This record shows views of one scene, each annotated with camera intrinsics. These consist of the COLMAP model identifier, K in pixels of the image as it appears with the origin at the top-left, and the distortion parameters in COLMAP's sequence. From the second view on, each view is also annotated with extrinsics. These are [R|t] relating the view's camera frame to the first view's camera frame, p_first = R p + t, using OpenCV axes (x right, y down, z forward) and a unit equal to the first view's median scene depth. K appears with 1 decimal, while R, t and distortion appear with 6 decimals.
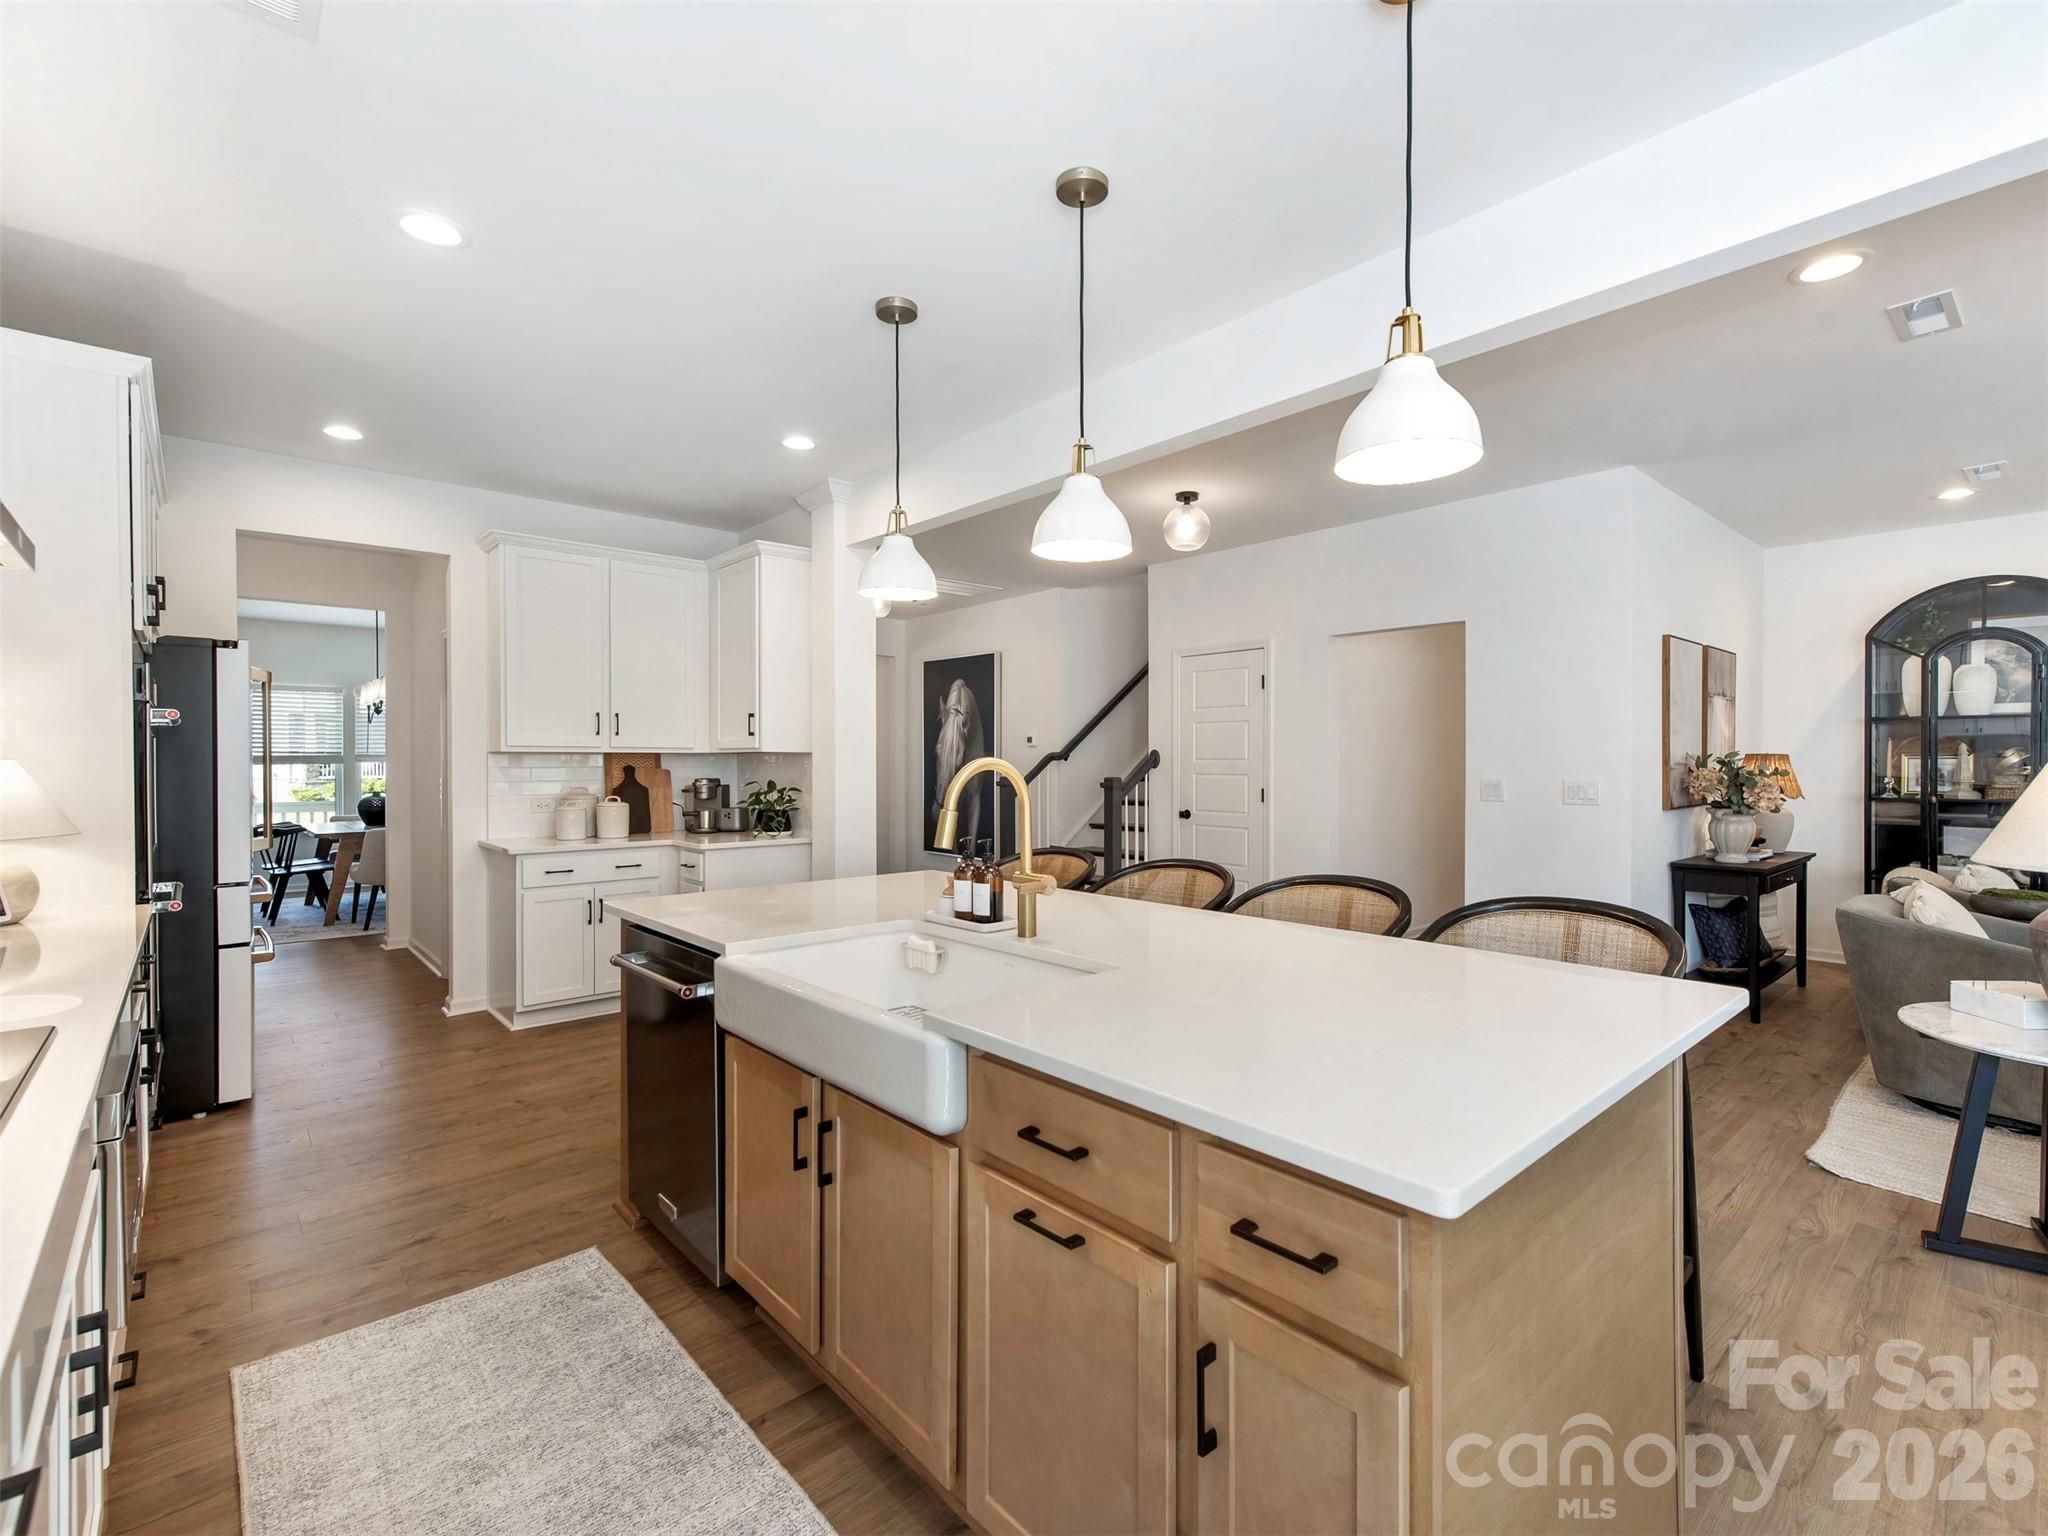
lens RADIAL K [[928.6, 0, 1069.7], [0, 928.6, 764.8], [0, 0, 1]] dist [0.017416, -0.005849]
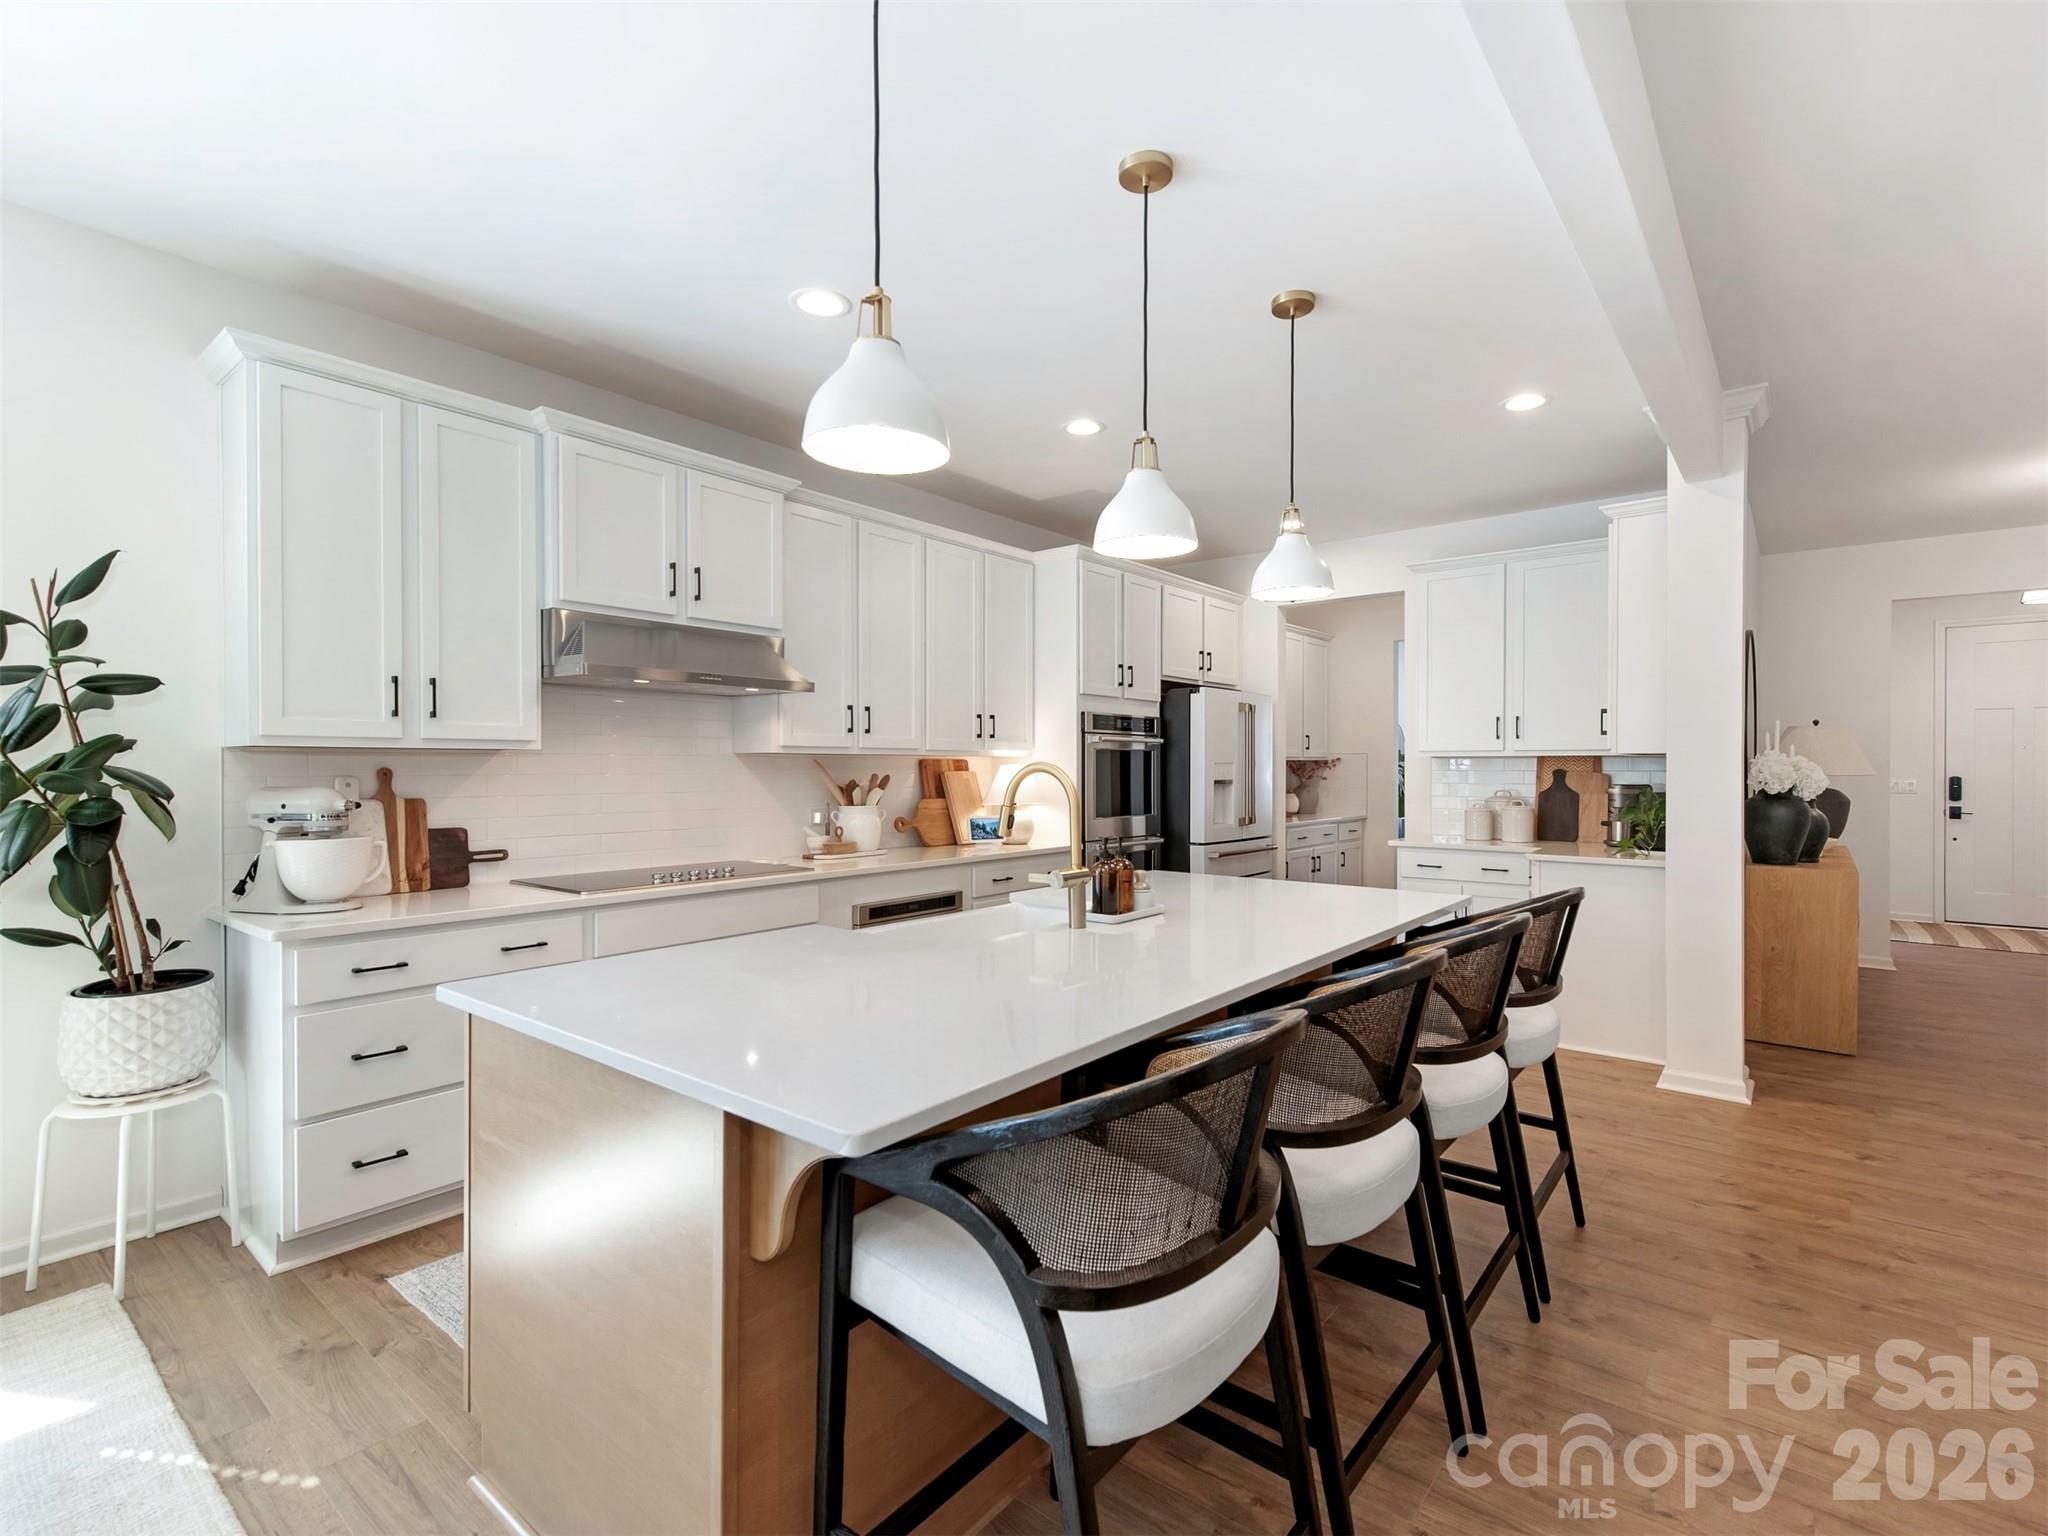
lens RADIAL K [[968.3, 0, 1024.0], [0, 968.3, 768.0], [0, 0, 1]] dist [0.000744, -0.000054]
pose [[0.136836, 0.000918, -0.990593, 0.468675], [-0.002403, 0.999997, 0.000595, 0.000270], [0.990591, 0.002299, 0.136837, 0.348381]]
